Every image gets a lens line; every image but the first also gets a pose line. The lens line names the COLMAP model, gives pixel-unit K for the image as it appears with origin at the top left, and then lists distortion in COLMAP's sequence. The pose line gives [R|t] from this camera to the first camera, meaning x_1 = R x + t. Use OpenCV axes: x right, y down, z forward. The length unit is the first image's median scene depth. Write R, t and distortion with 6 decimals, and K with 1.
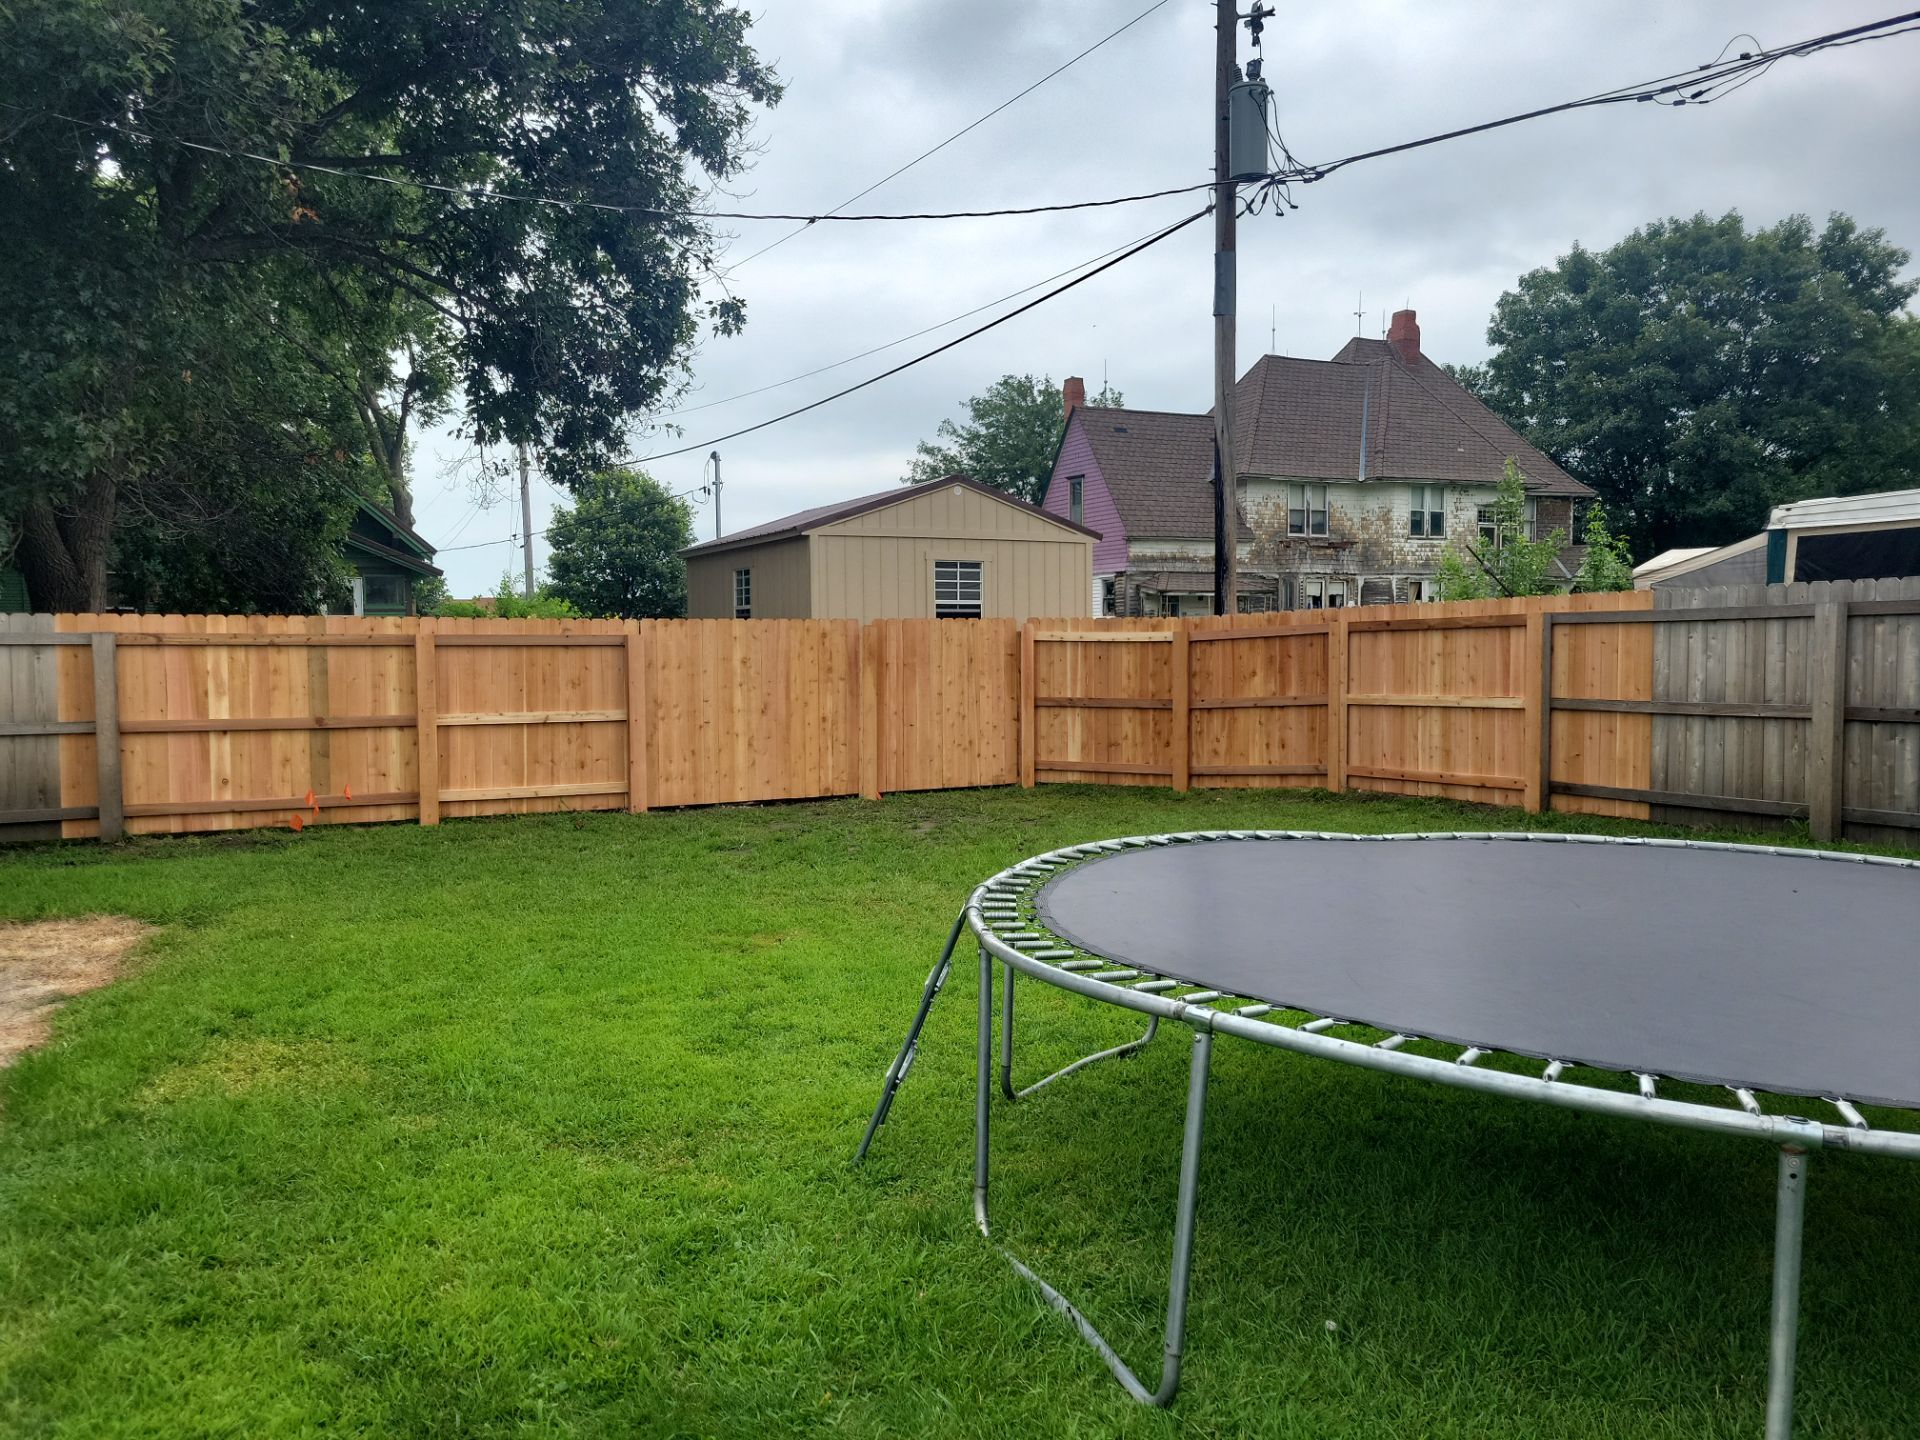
lens RADIAL K [[1477.8, 0, 960.0], [0, 1477.8, 720.0], [0, 0, 1]] dist [0.055720, -0.033548]
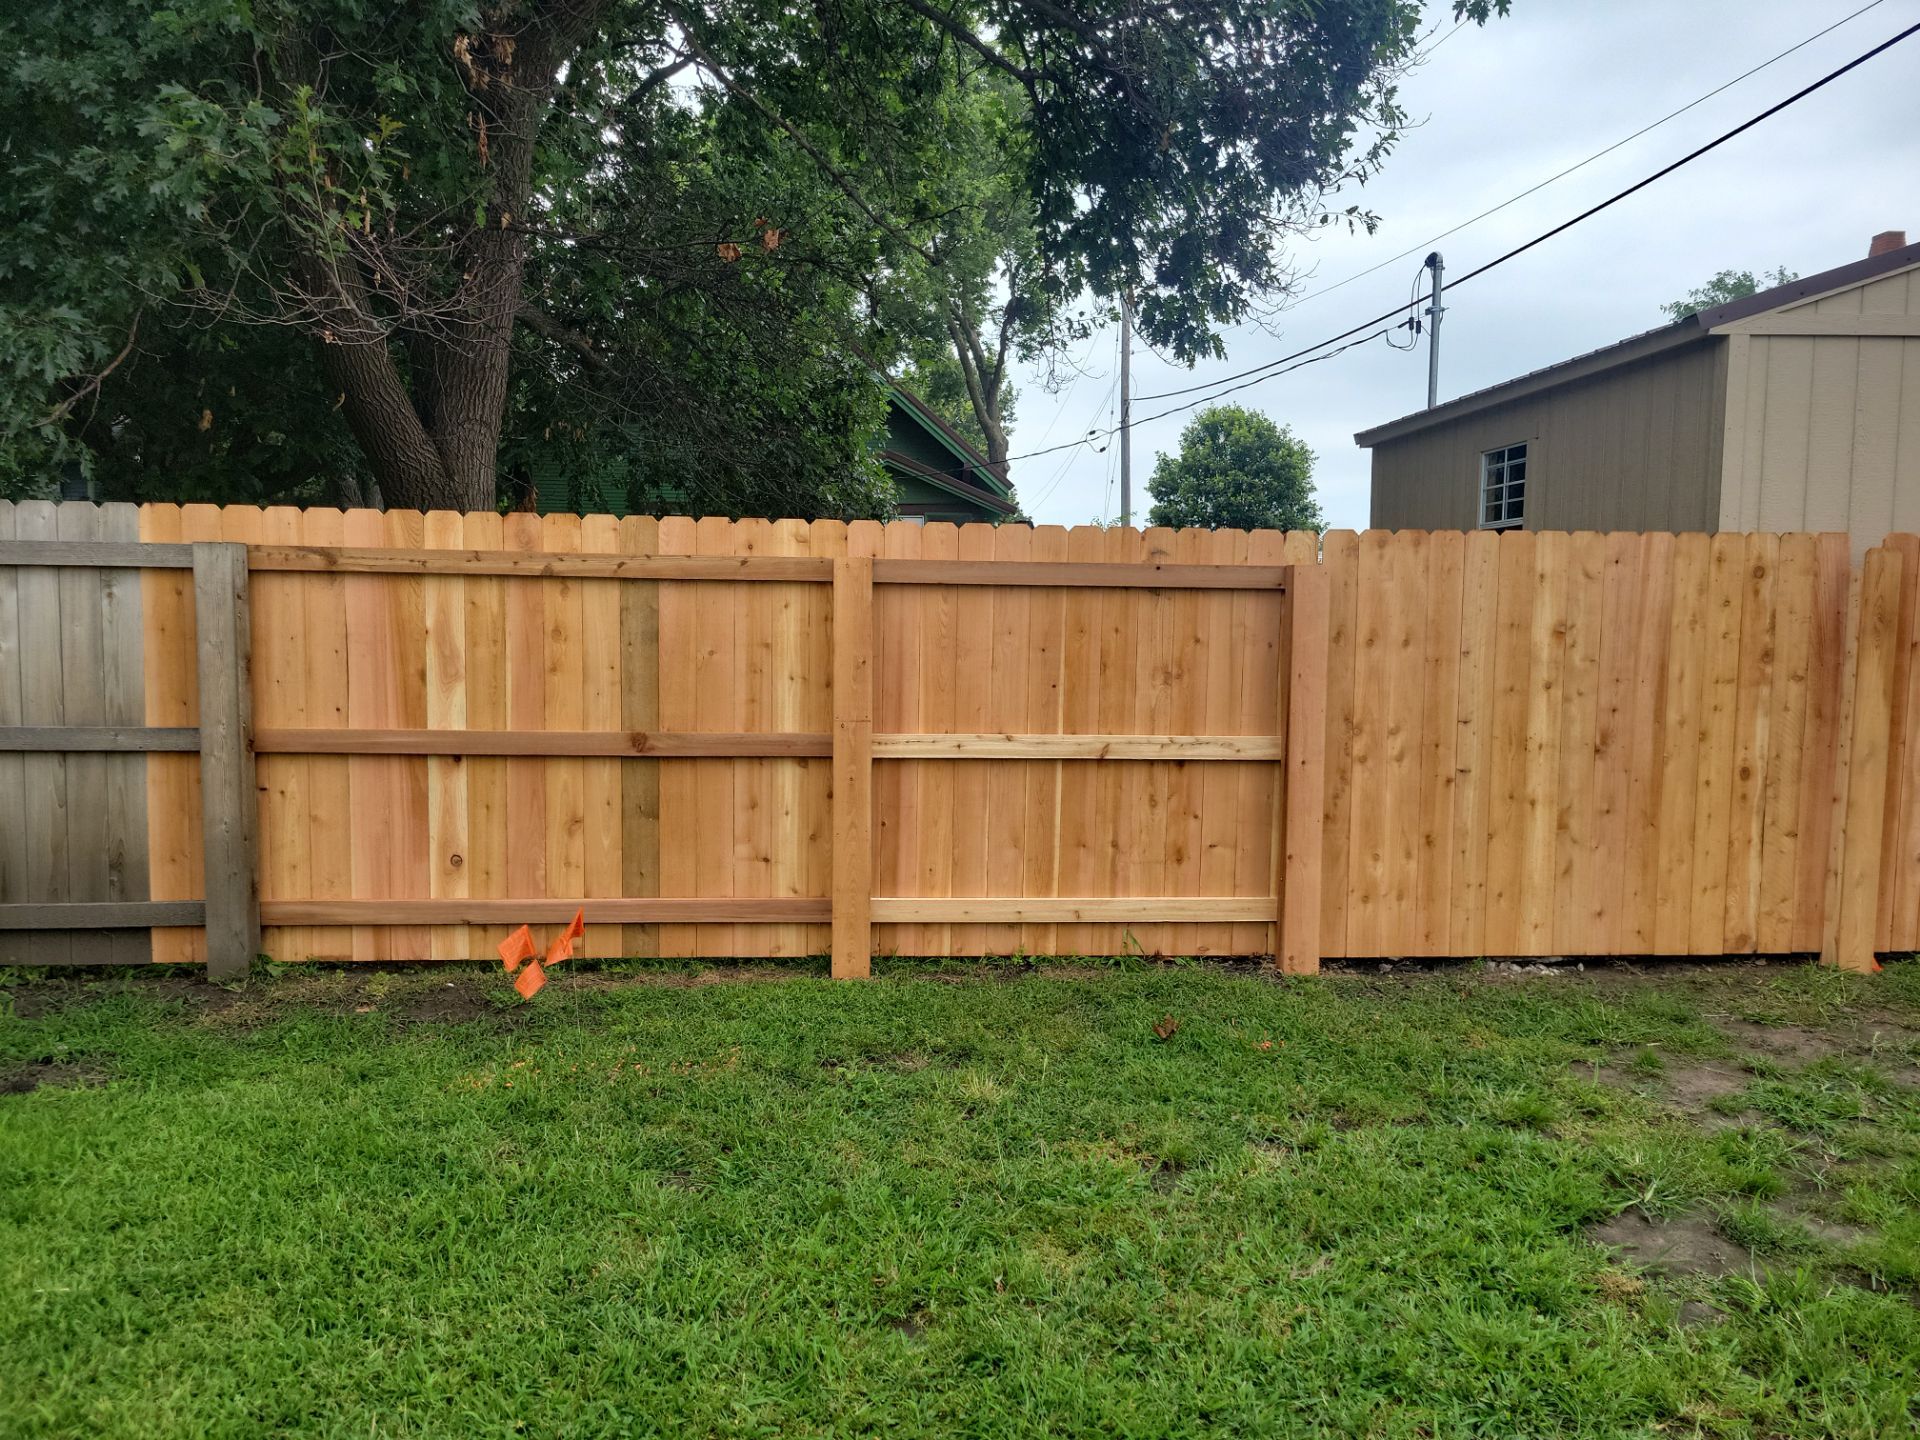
lens RADIAL K [[1477.8, 0, 960.0], [0, 1477.8, 720.0], [0, 0, 1]] dist [0.055720, -0.033548]
pose [[0.922210, 0.045614, -0.383991, -0.129337], [-0.036523, 0.998854, 0.030937, -0.019630], [0.384962, -0.014506, 0.922819, 0.498892]]
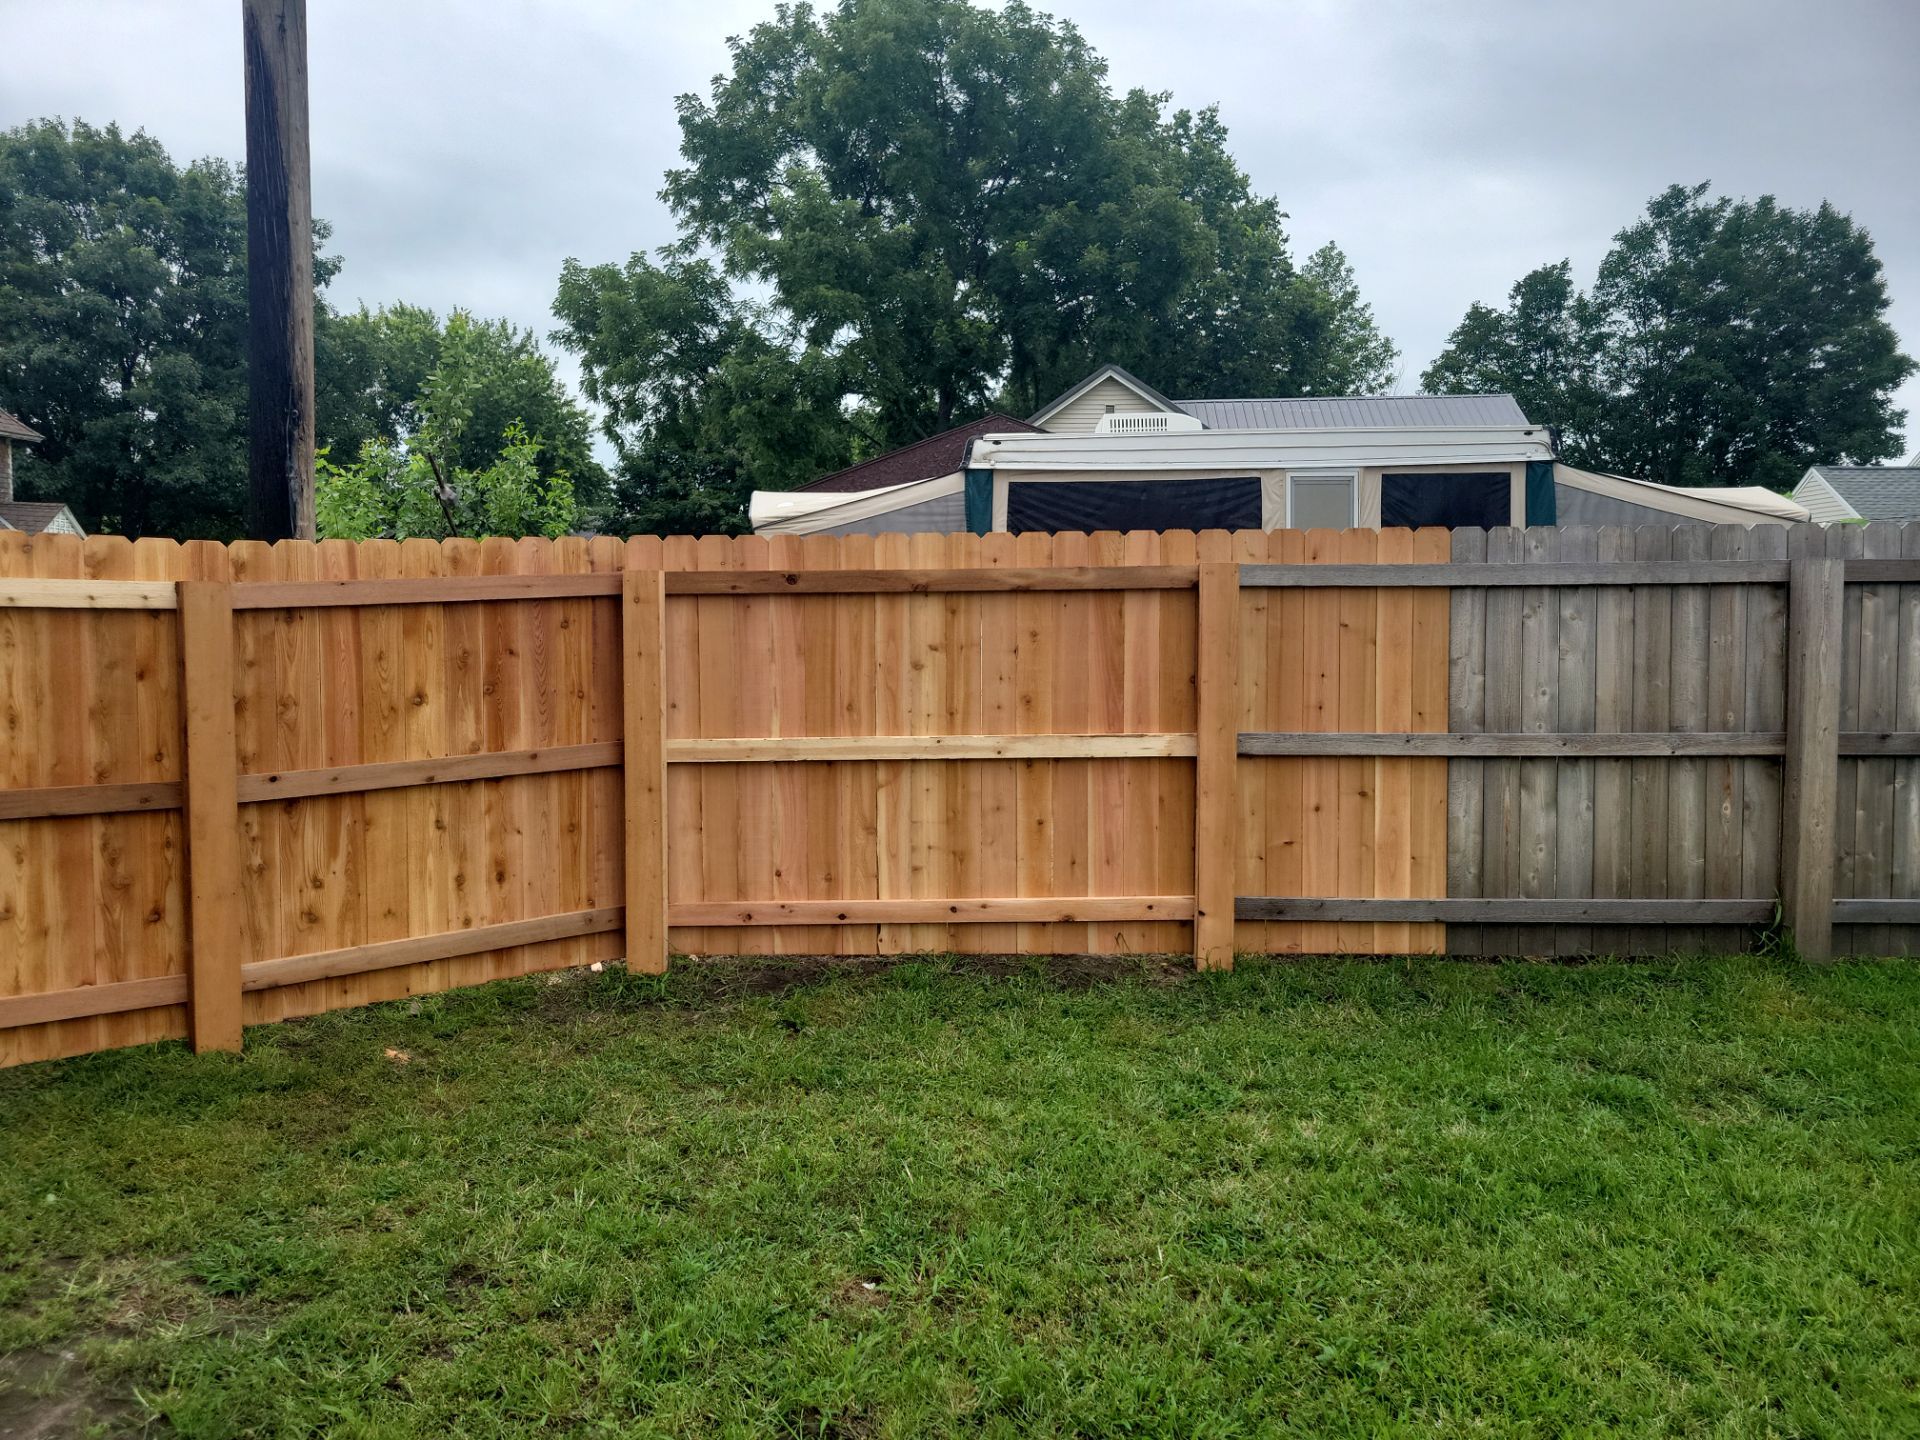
lens RADIAL K [[1446.1, 0, 960.0], [0, 1446.1, 720.0], [0, 0, 1]] dist [0.048674, -0.002094]
pose [[0.492345, -0.047291, 0.869115, -0.058567], [0.039678, 0.998704, 0.031865, -0.031764], [-0.869495, 0.018796, 0.493583, 0.681916]]
